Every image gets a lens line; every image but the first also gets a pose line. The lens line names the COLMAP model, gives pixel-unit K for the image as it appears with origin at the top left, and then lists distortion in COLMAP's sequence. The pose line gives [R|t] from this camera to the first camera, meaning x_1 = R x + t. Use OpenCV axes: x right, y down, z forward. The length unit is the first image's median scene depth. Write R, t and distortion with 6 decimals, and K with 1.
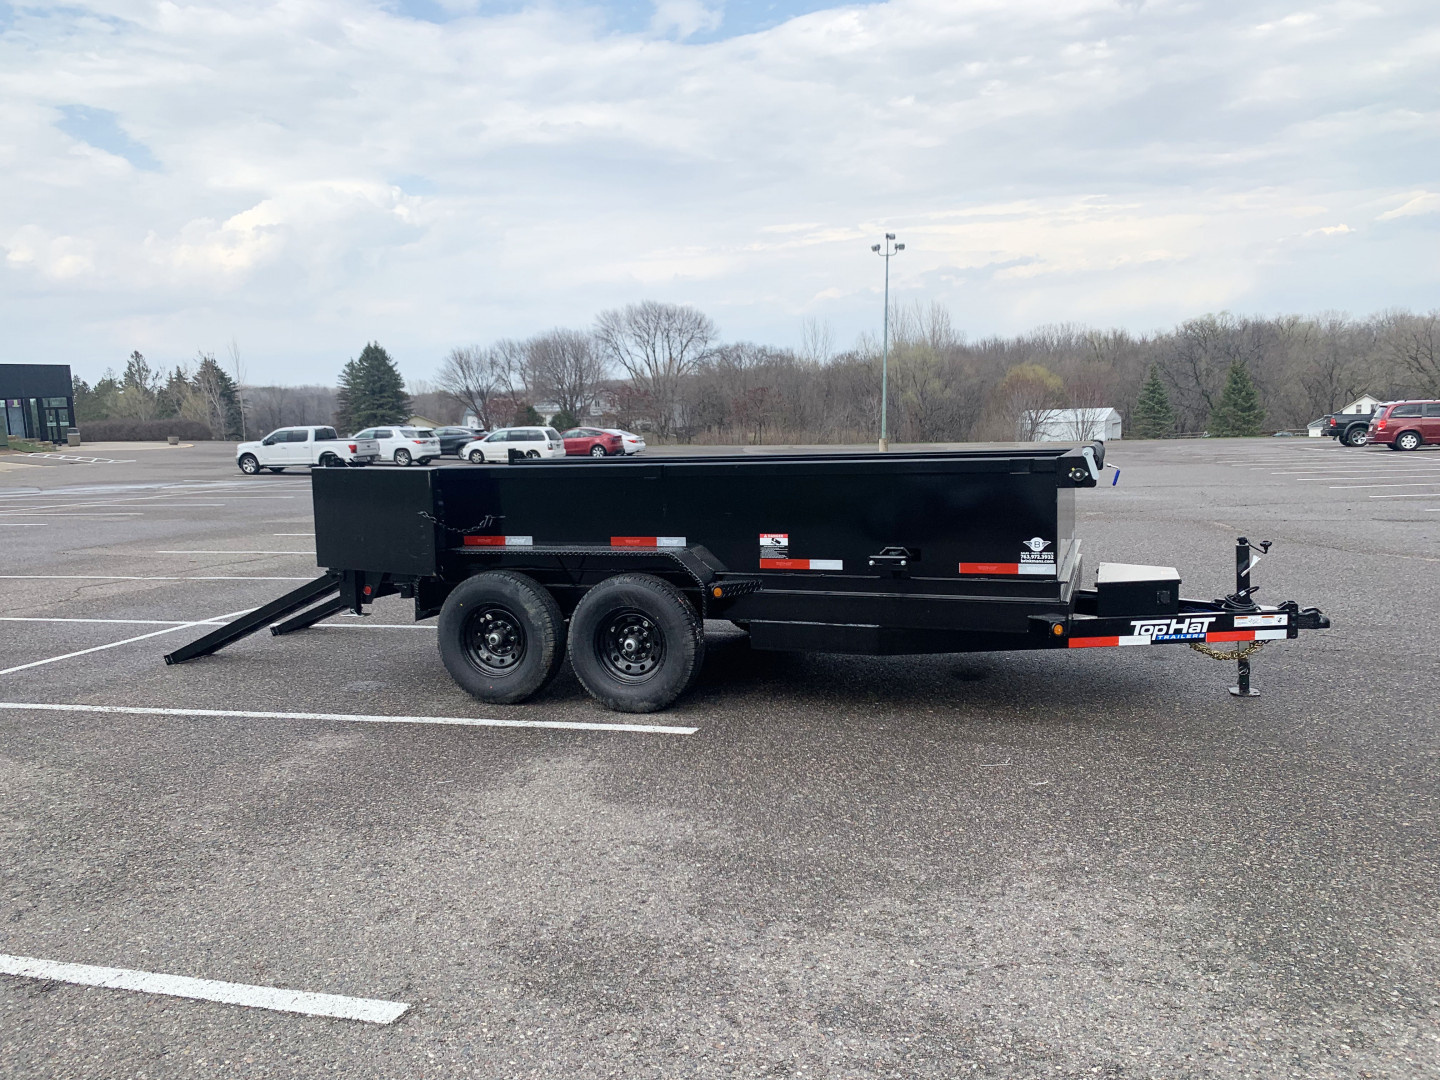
lens RADIAL K [[1100.9, 0, 713.0], [0, 1100.9, 544.4], [0, 0, 1]] dist [0.024732, -0.027807]
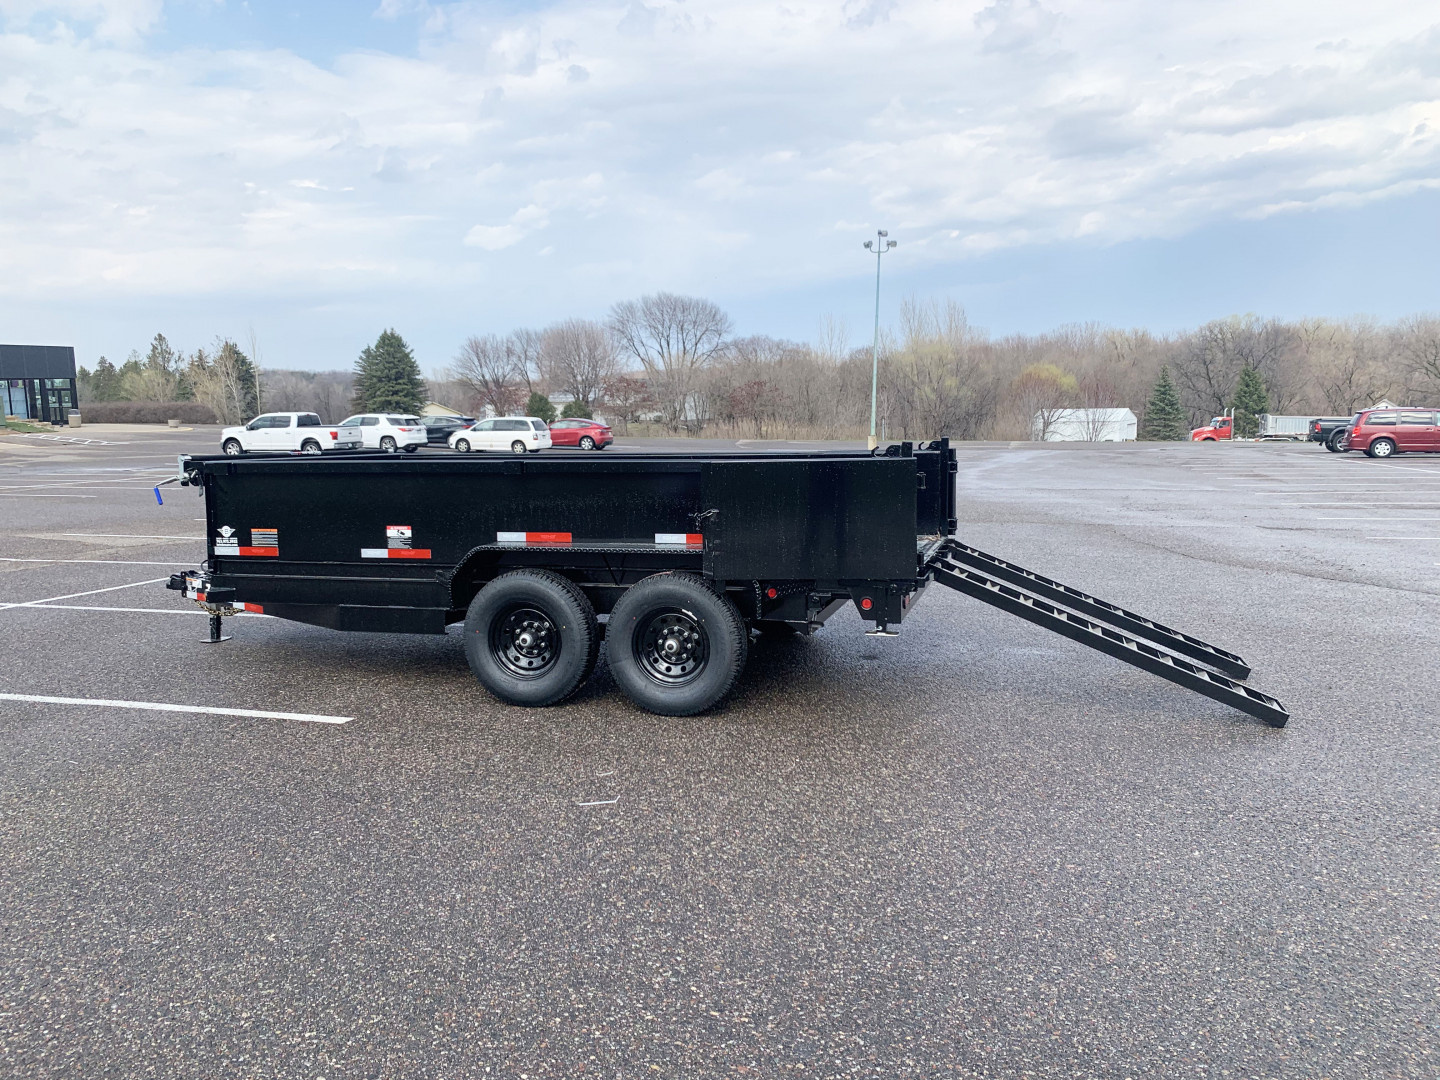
lens RADIAL K [[1100.9, 0, 721.4], [0, 1100.9, 540.9], [0, 0, 1]] dist [0.024732, -0.027807]
pose [[0.999674, 0.020535, -0.015150, 0.038155], [-0.020481, 0.999783, 0.003689, -0.001117], [0.015222, -0.003378, 0.999878, -0.003907]]
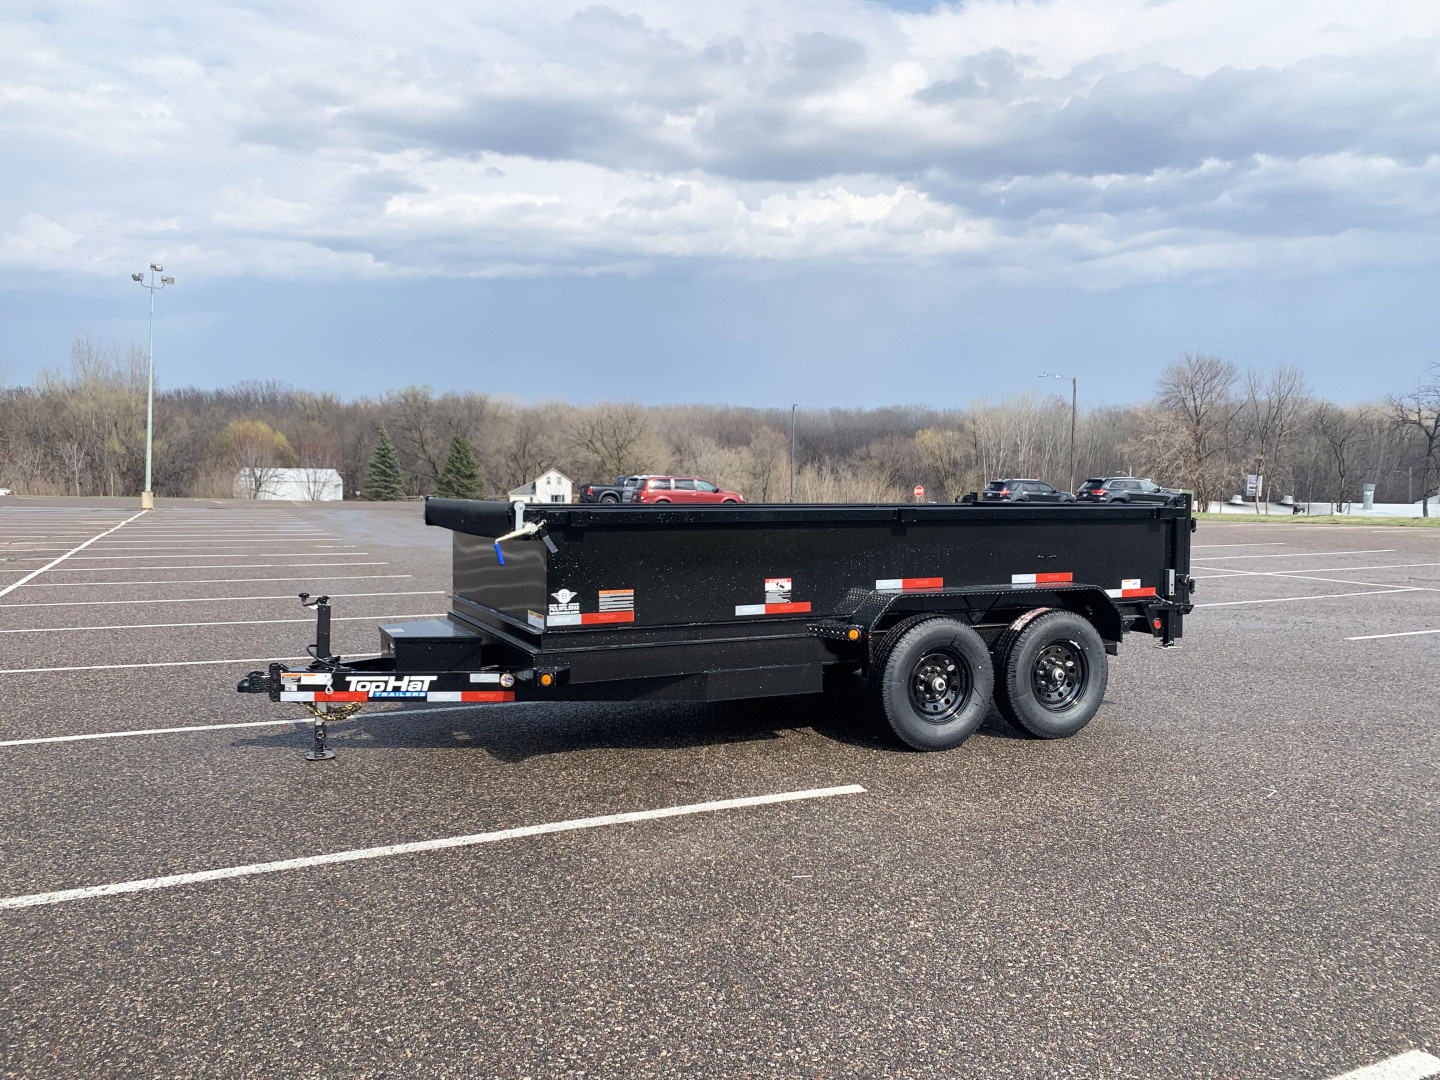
lens RADIAL K [[1100.9, 0, 722.2], [0, 1100.9, 522.9], [0, 0, 1]] dist [0.024732, -0.027807]
pose [[0.757223, 0.015243, 0.652978, -0.081008], [0.033704, 0.997484, -0.062370, -0.000457], [-0.652286, 0.069236, 0.754804, 0.037152]]
